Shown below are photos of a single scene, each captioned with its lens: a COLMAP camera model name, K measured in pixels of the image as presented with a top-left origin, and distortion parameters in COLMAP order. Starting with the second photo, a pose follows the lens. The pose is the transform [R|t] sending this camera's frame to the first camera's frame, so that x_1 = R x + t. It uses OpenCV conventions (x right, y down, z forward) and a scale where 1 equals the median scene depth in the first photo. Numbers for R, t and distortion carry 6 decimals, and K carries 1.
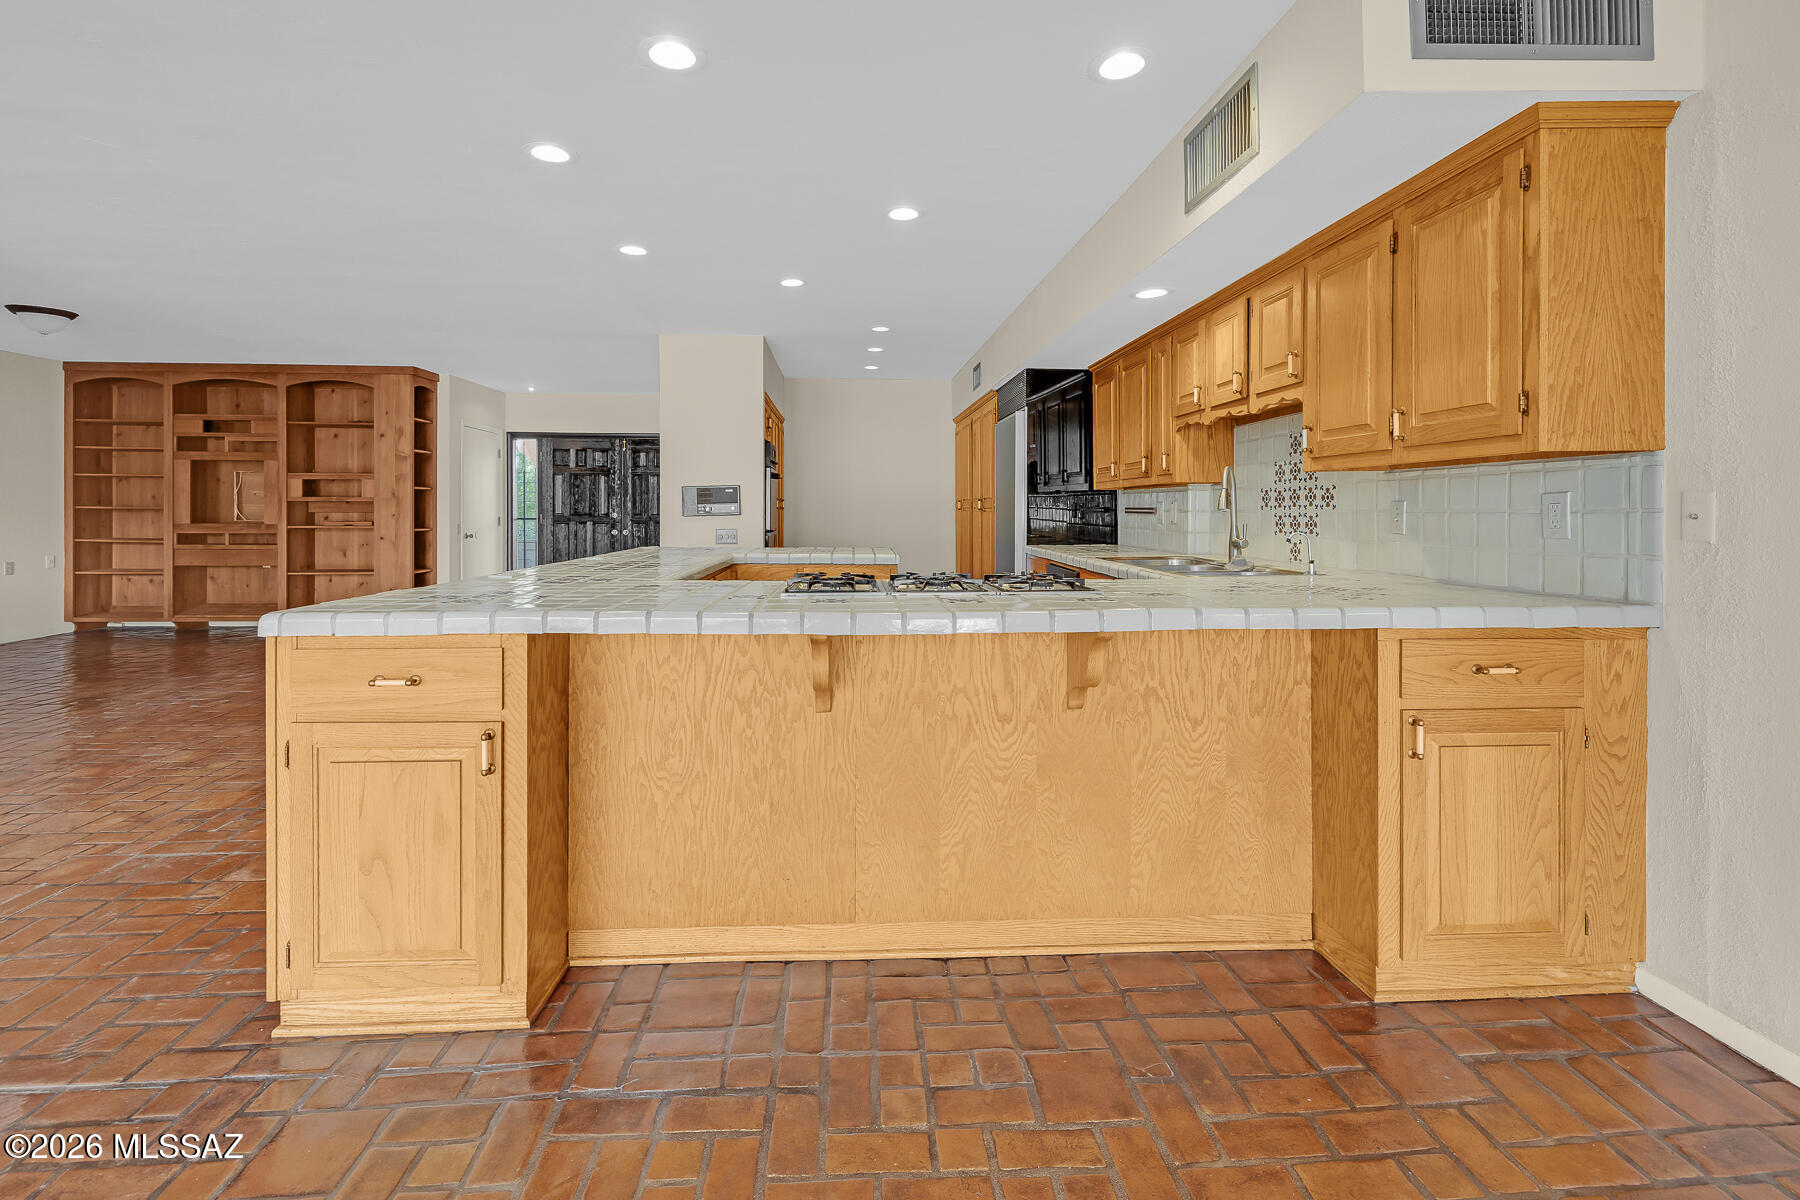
lens RADIAL K [[775.2, 0, 891.3], [0, 775.2, 511.6], [0, 0, 1]] dist [-0.002327, -0.000093]
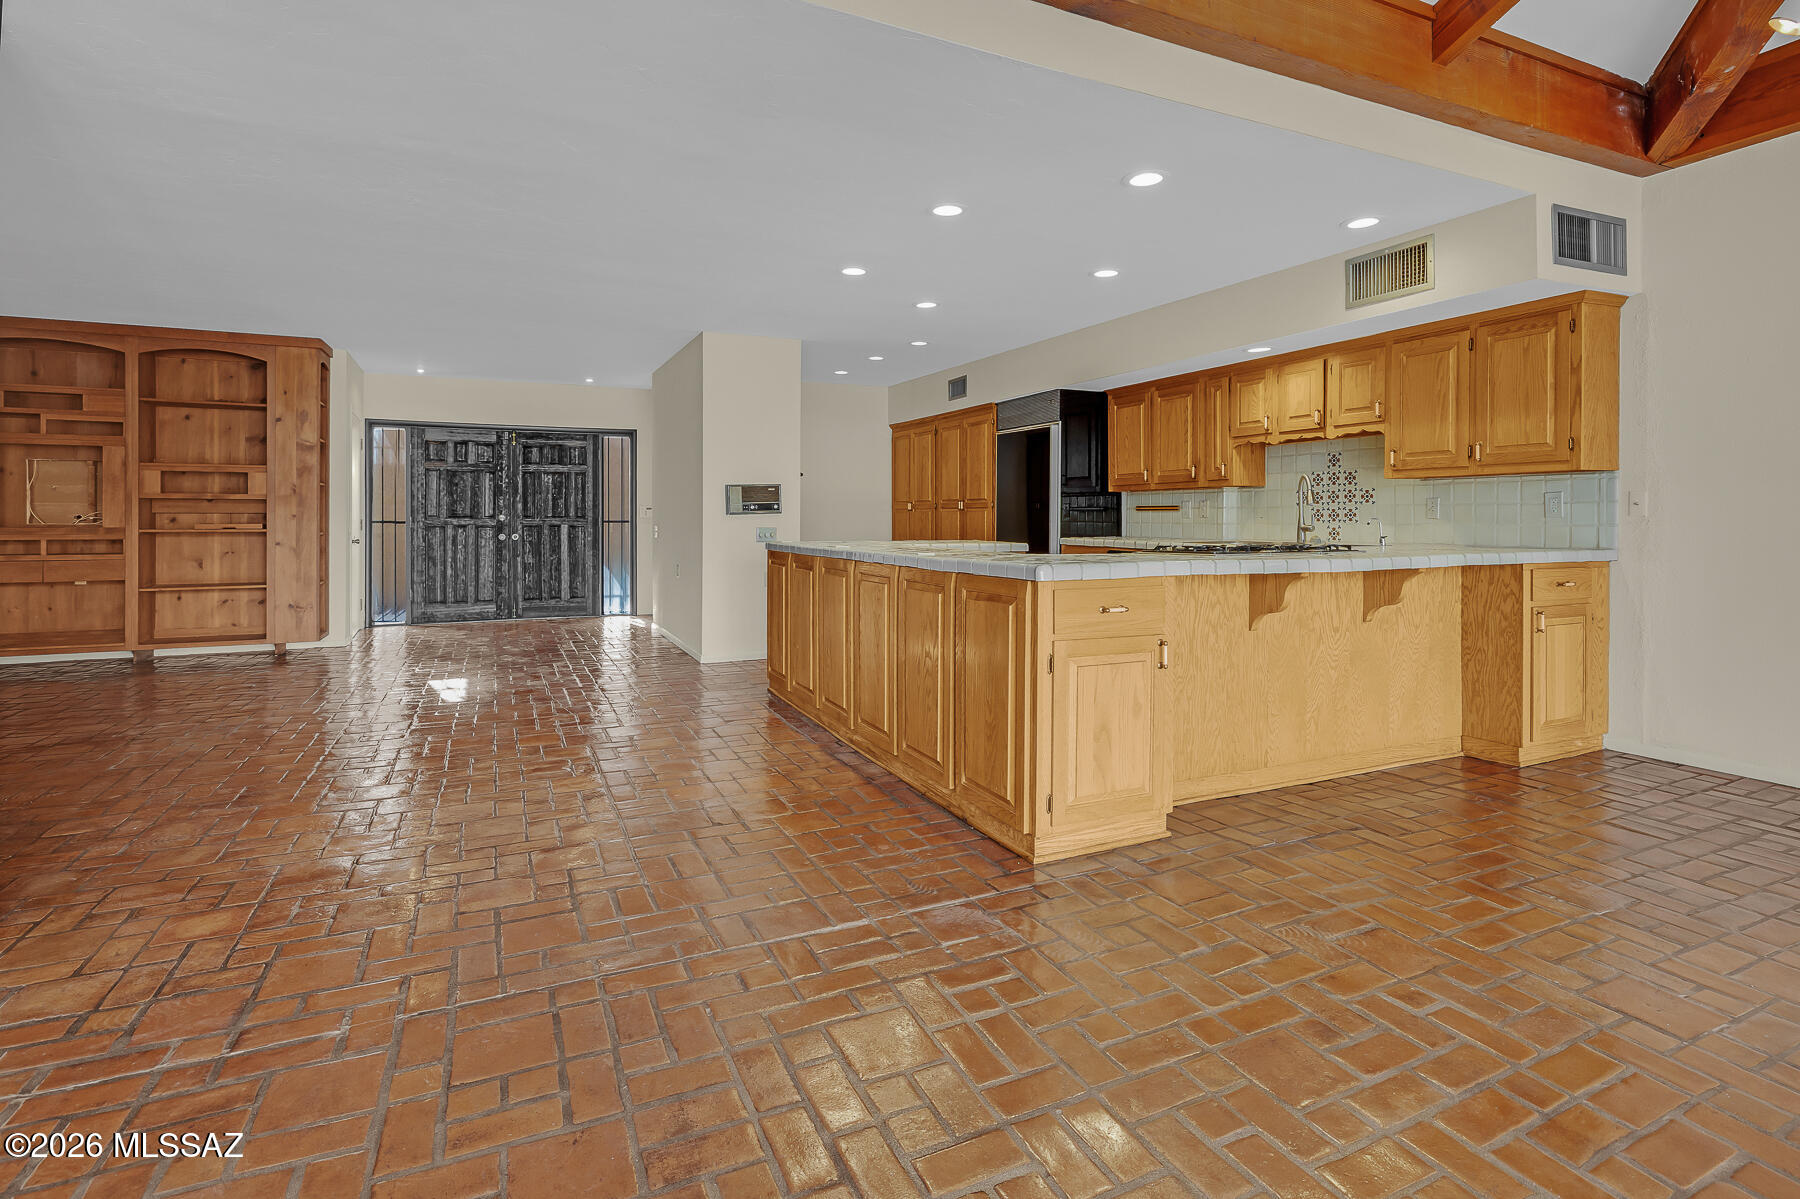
lens RADIAL K [[863.0, 0, 878.6], [0, 863.0, 521.3], [0, 0, 1]] dist [-0.010760, -0.000056]
pose [[0.932953, -0.002698, 0.359987, -0.391774], [0.002513, 0.999996, 0.000983, 0.011178], [-0.359989, -0.000012, 0.932957, -0.089910]]
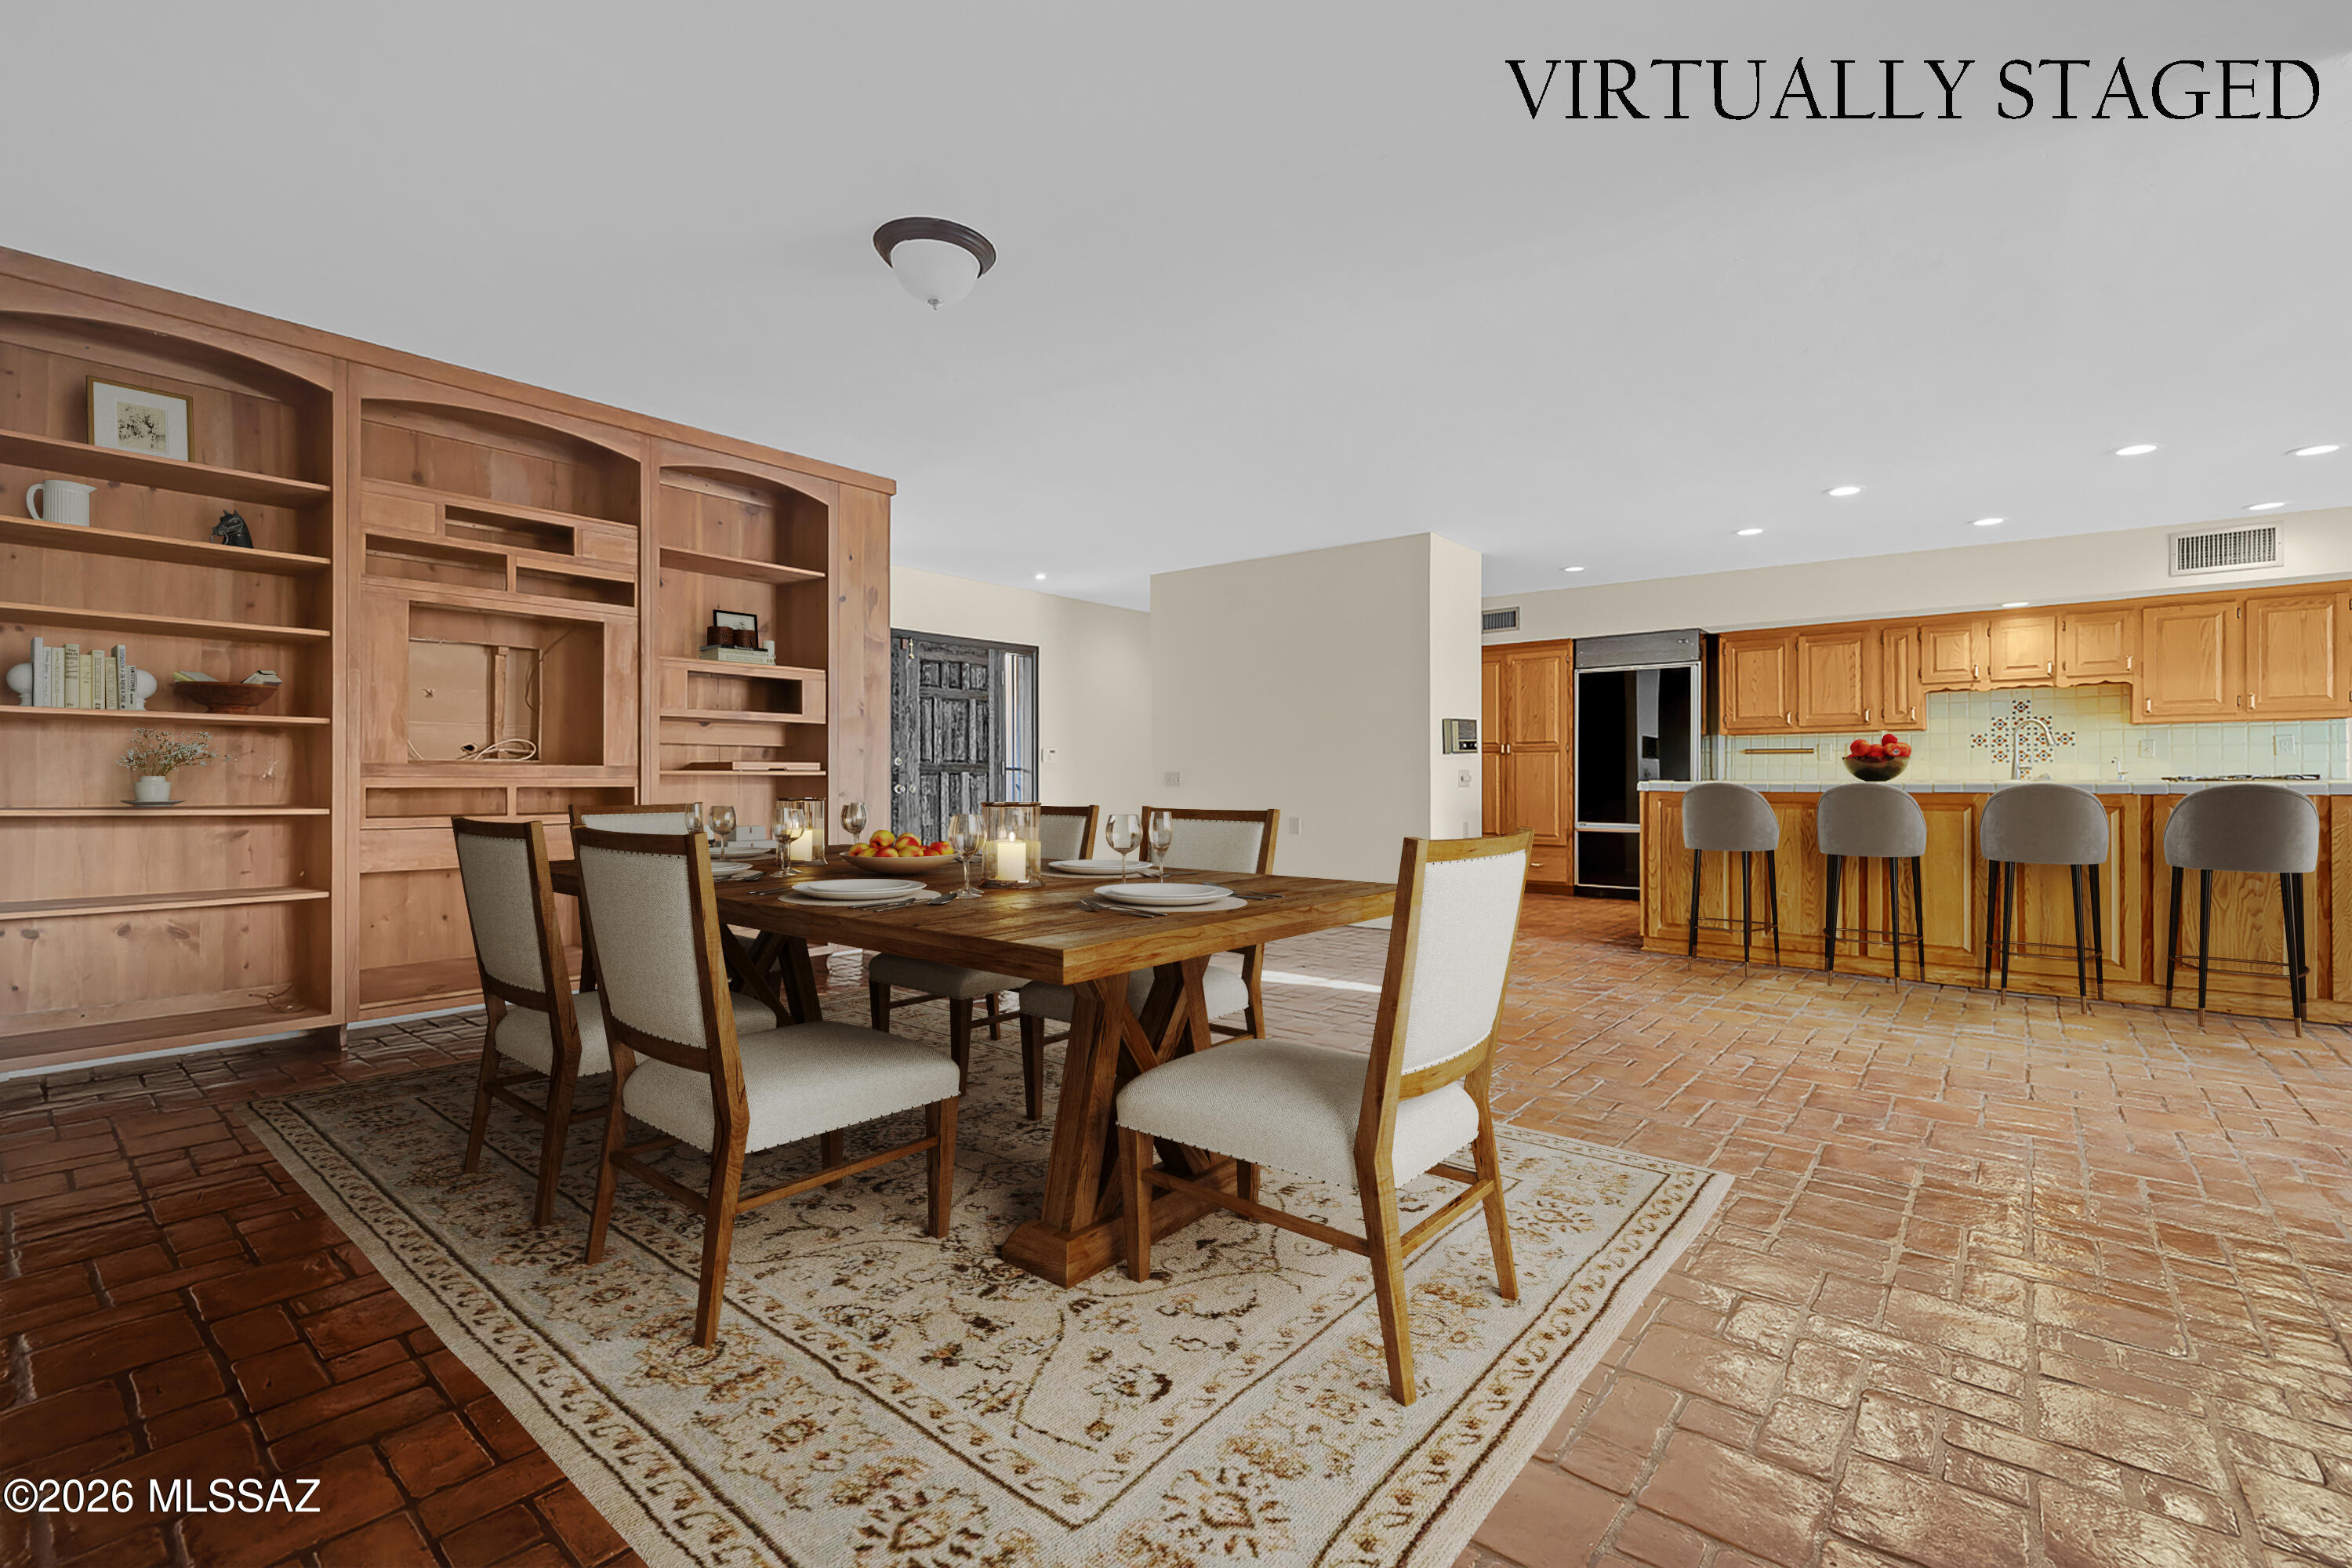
lens RADIAL K [[1018.3, 0, 1151.9], [0, 1018.3, 775.7], [0, 0, 1]] dist [0.001613, 0.000085]
pose [[0.684331, 0.000165, 0.729171, -1.026960], [0.005123, 0.999974, -0.005035, 0.026846], [-0.729153, 0.007181, 0.684313, 0.375061]]
